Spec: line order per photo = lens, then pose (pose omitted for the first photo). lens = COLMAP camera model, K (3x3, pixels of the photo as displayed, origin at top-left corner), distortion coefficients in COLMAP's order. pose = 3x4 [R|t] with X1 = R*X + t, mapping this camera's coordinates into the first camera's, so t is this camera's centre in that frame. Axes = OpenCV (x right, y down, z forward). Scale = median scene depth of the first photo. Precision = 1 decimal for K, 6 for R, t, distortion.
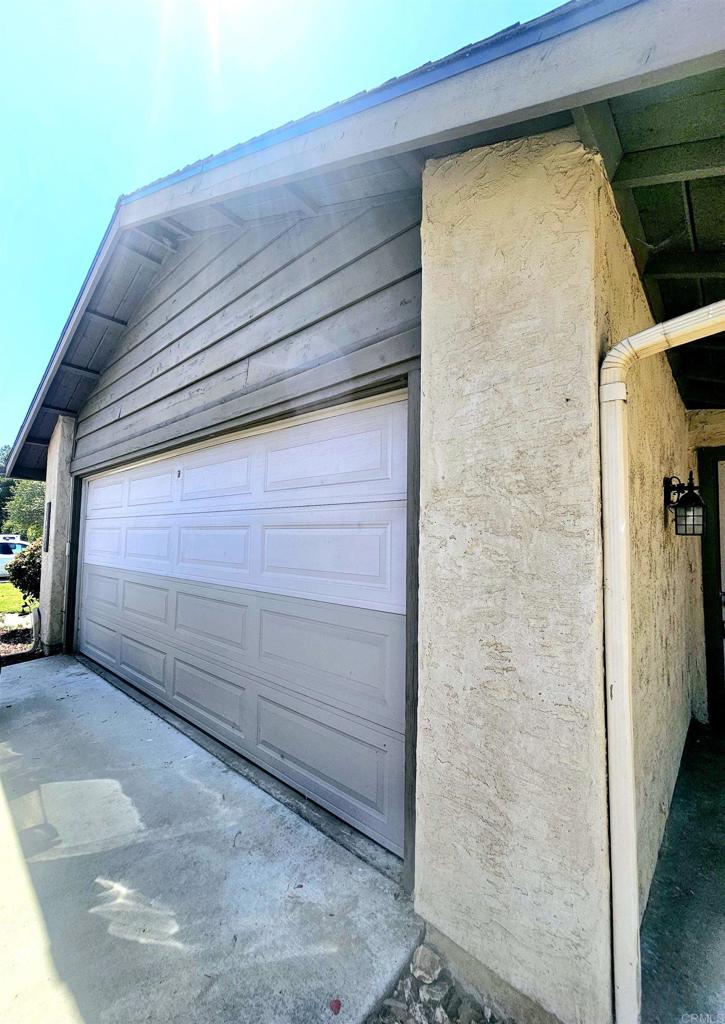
lens RADIAL K [[444.3, 0, 361.7], [0, 444.3, 508.9], [0, 0, 1]] dist [0.004049, -0.000399]
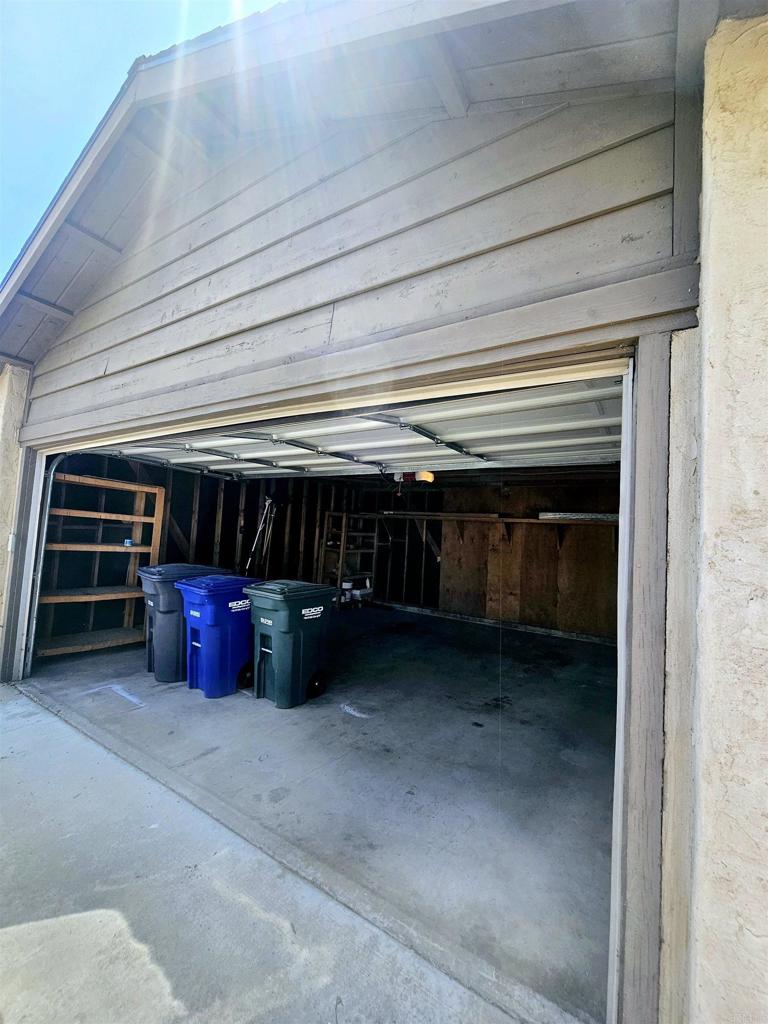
lens RADIAL K [[418.7, 0, 385.2], [0, 418.7, 516.2], [0, 0, 1]] dist [-0.000923, 0.000104]
pose [[0.980078, 0.059077, 0.189624, -0.287396], [-0.062438, 0.997979, 0.011792, -0.005063], [-0.188544, -0.023397, 0.981786, 0.304422]]
